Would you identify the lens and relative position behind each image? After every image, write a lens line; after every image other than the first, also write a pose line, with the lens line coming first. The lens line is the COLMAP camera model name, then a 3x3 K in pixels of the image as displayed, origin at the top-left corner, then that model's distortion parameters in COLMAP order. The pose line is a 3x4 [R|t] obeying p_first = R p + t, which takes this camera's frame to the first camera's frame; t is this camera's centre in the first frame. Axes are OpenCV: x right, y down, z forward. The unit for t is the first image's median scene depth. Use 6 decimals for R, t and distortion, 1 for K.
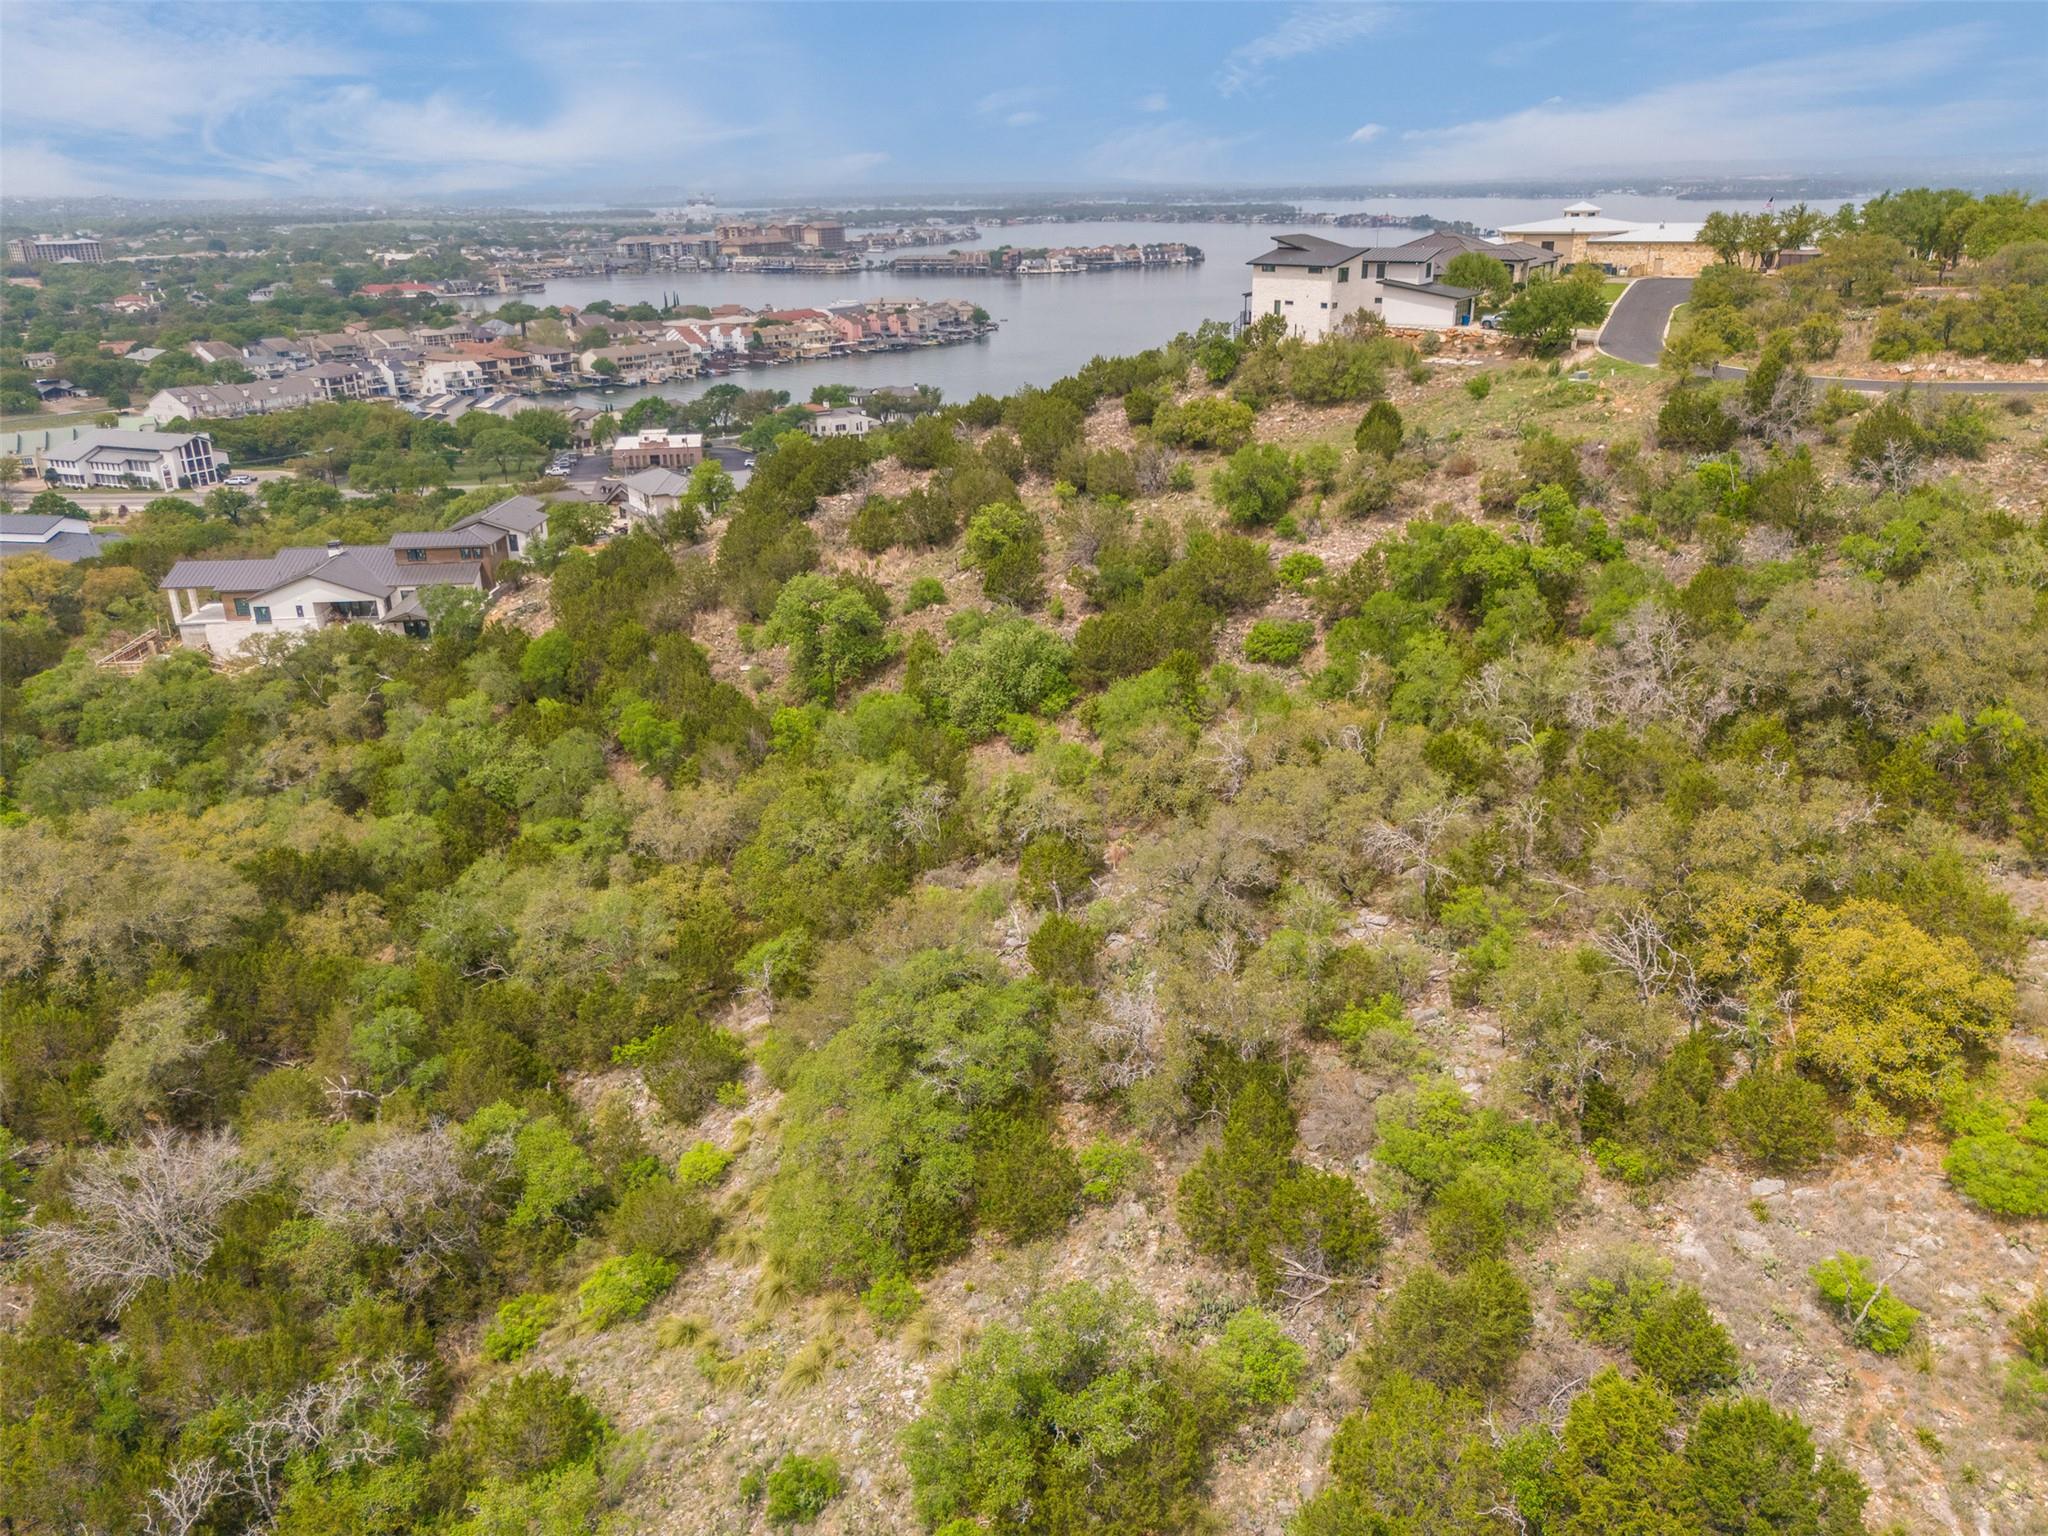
lens RADIAL K [[1497.4, 0, 1024.0], [0, 1497.4, 768.0], [0, 0, 1]] dist [0.070732, -0.061504]
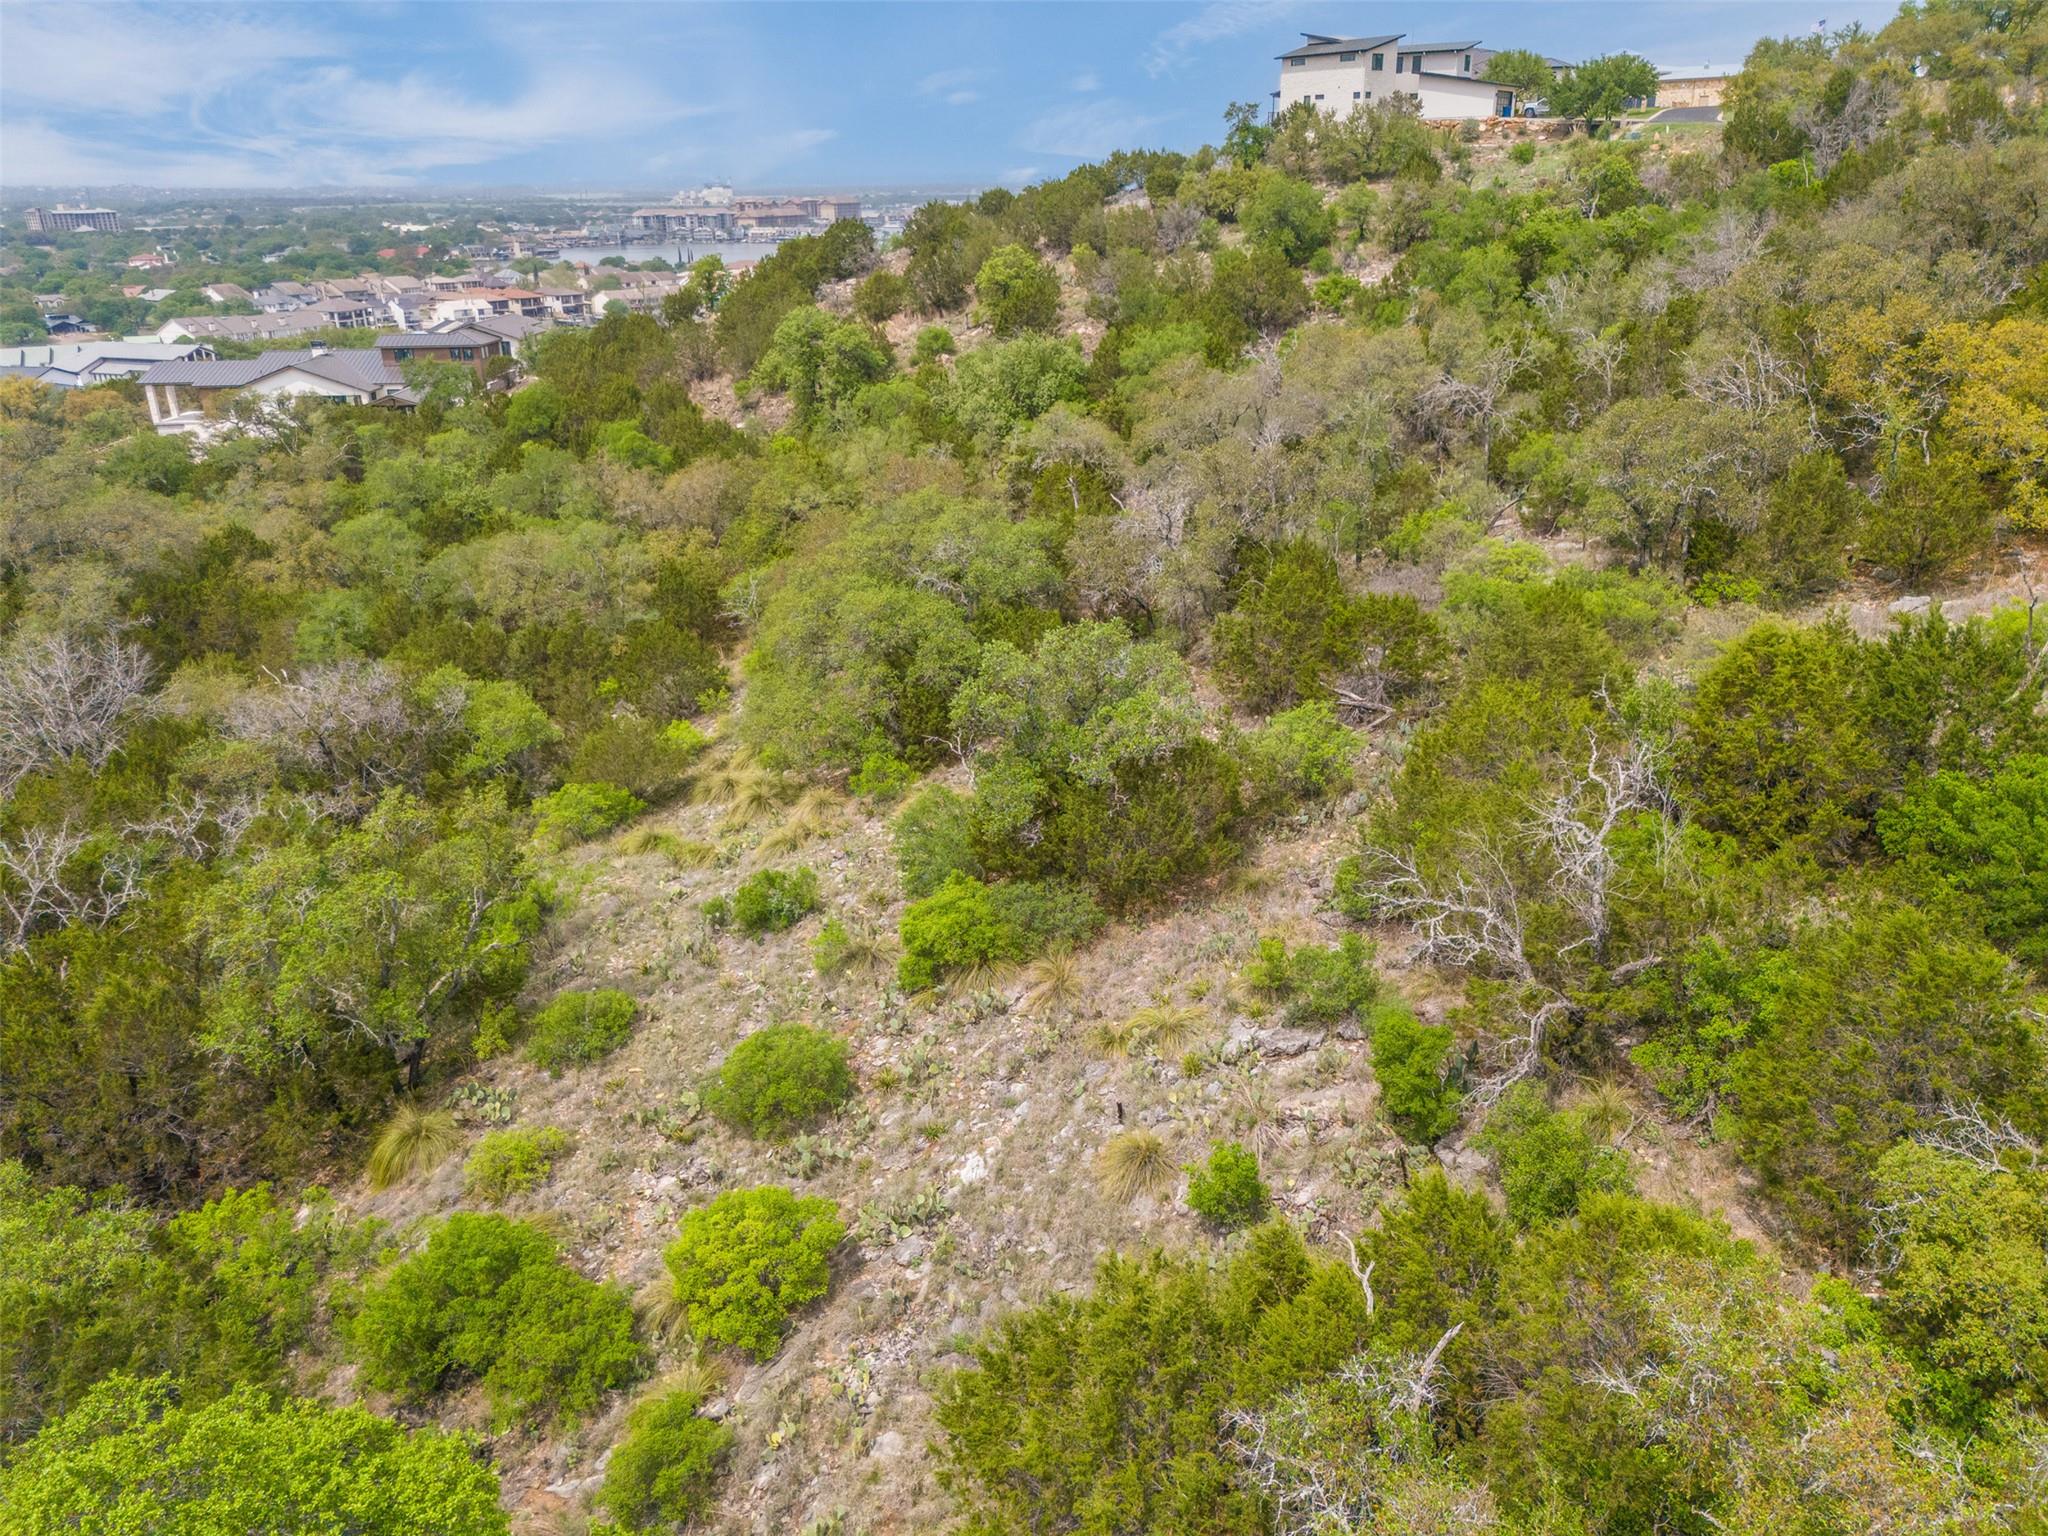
lens RADIAL K [[1497.4, 0, 1024.0], [0, 1497.4, 768.0], [0, 0, 1]] dist [0.070732, -0.061504]
pose [[0.999940, 0.002484, -0.010624, 0.000912], [-0.002466, 0.999995, 0.001720, 0.111511], [0.010628, -0.001694, 0.999942, 0.043397]]
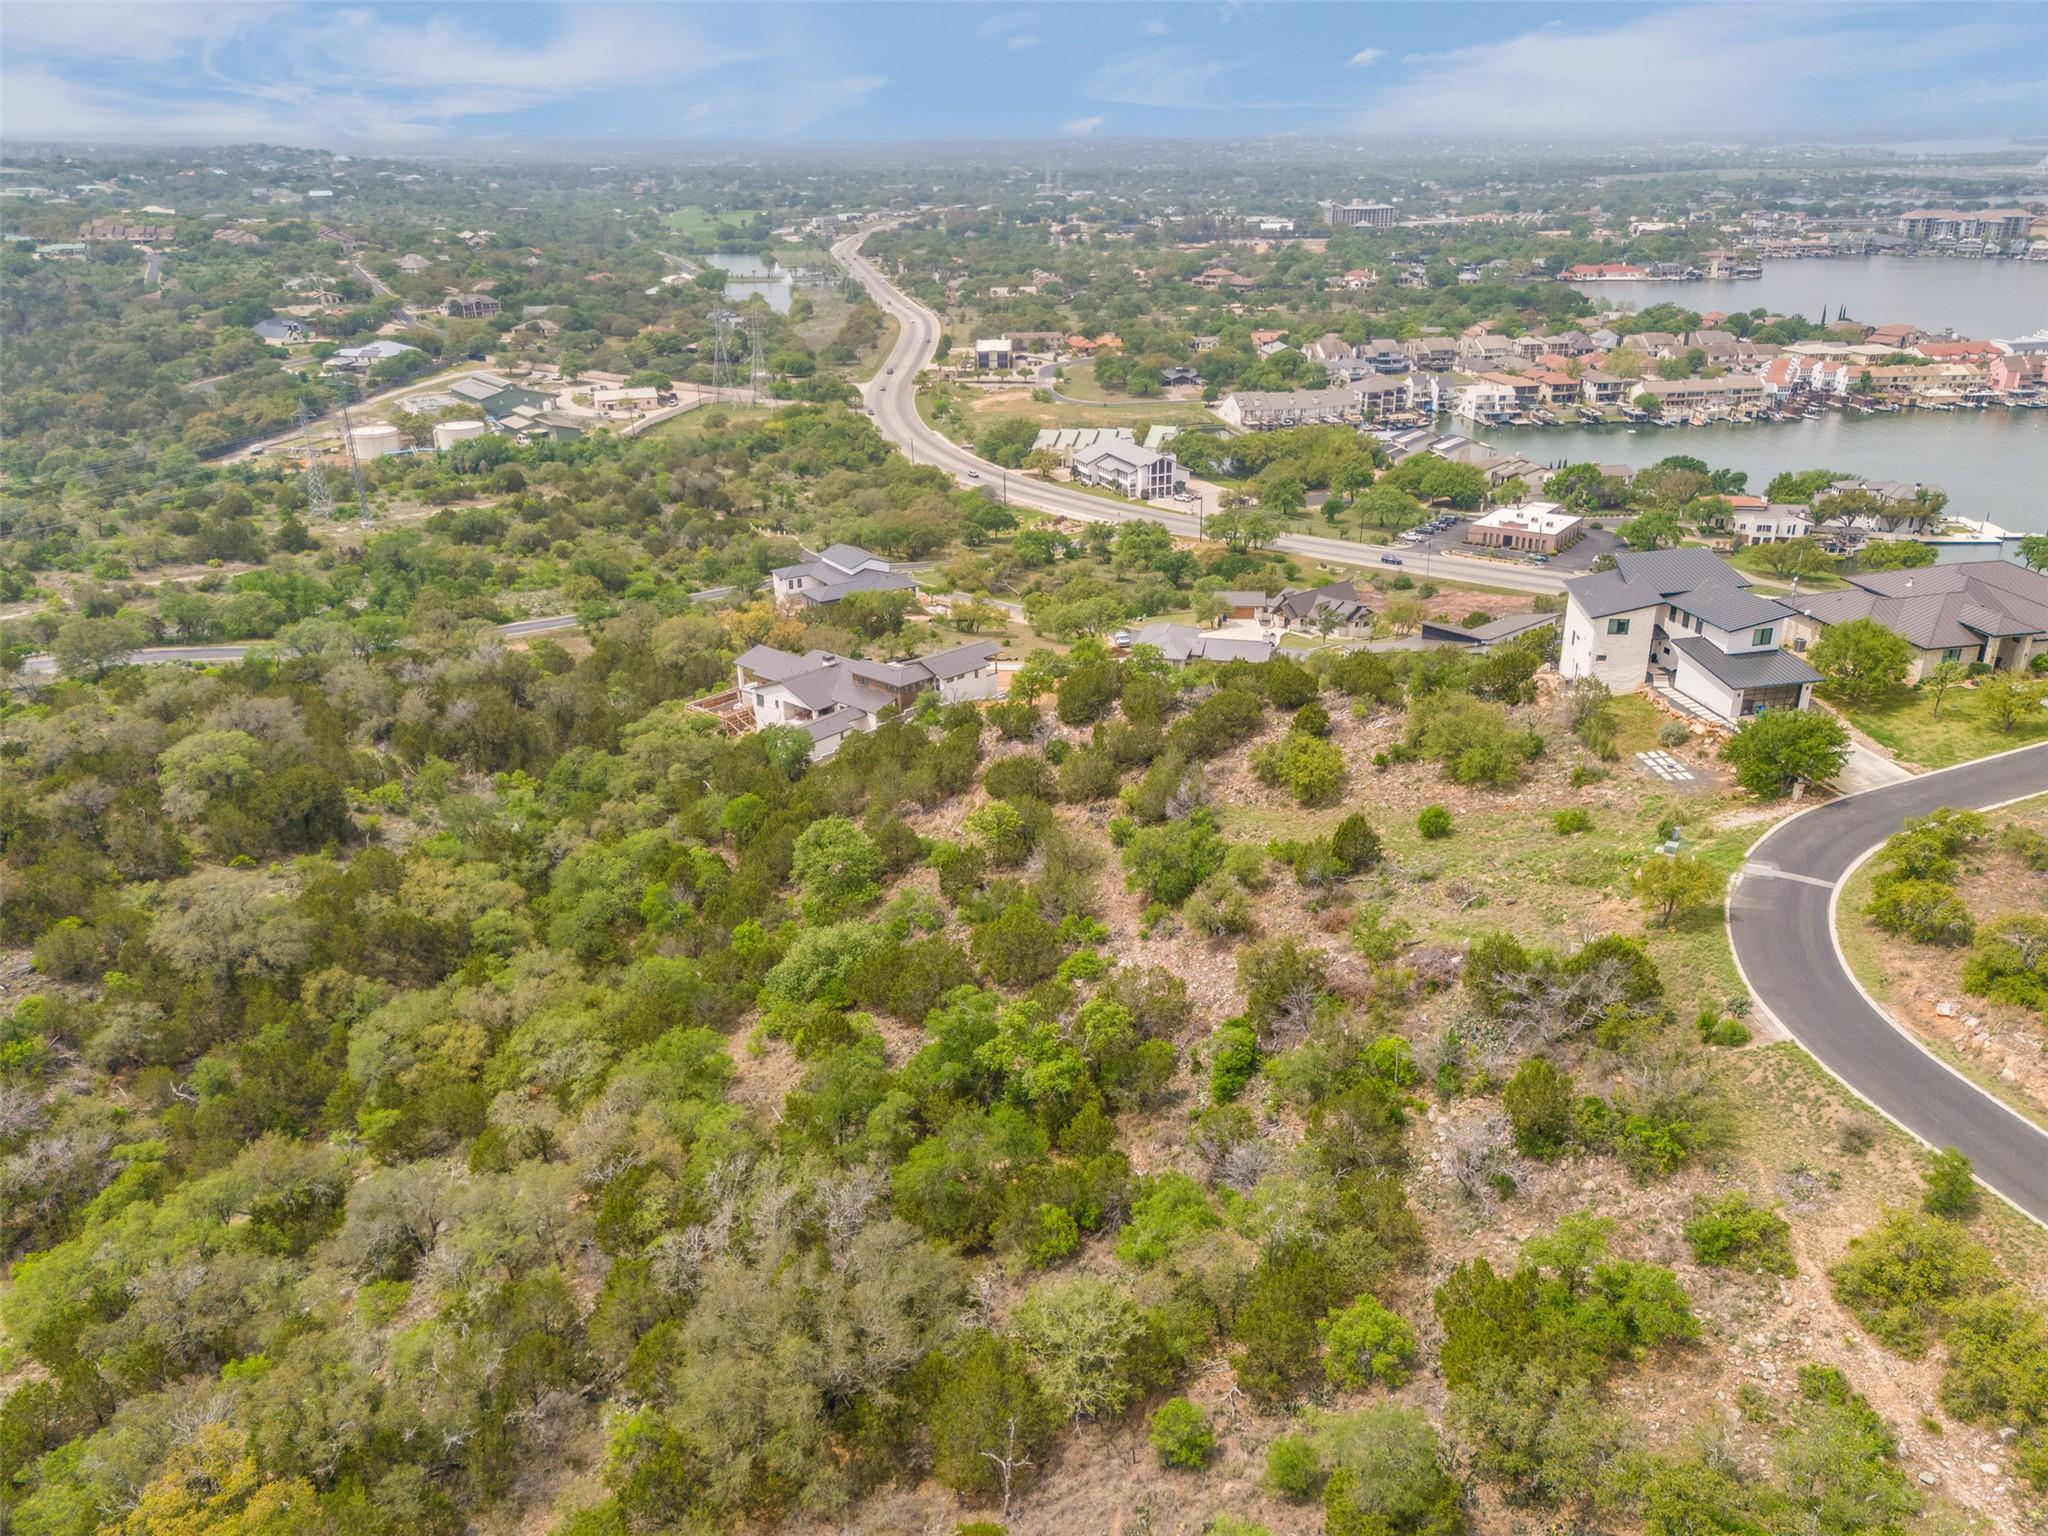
lens RADIAL K [[1497.4, 0, 1024.0], [0, 1497.4, 768.0], [0, 0, 1]] dist [0.070732, -0.061504]
pose [[0.689016, 0.286936, -0.665526, 0.542138], [-0.257857, 0.955257, 0.144892, -0.270409], [0.677323, 0.071778, 0.732175, 0.128900]]
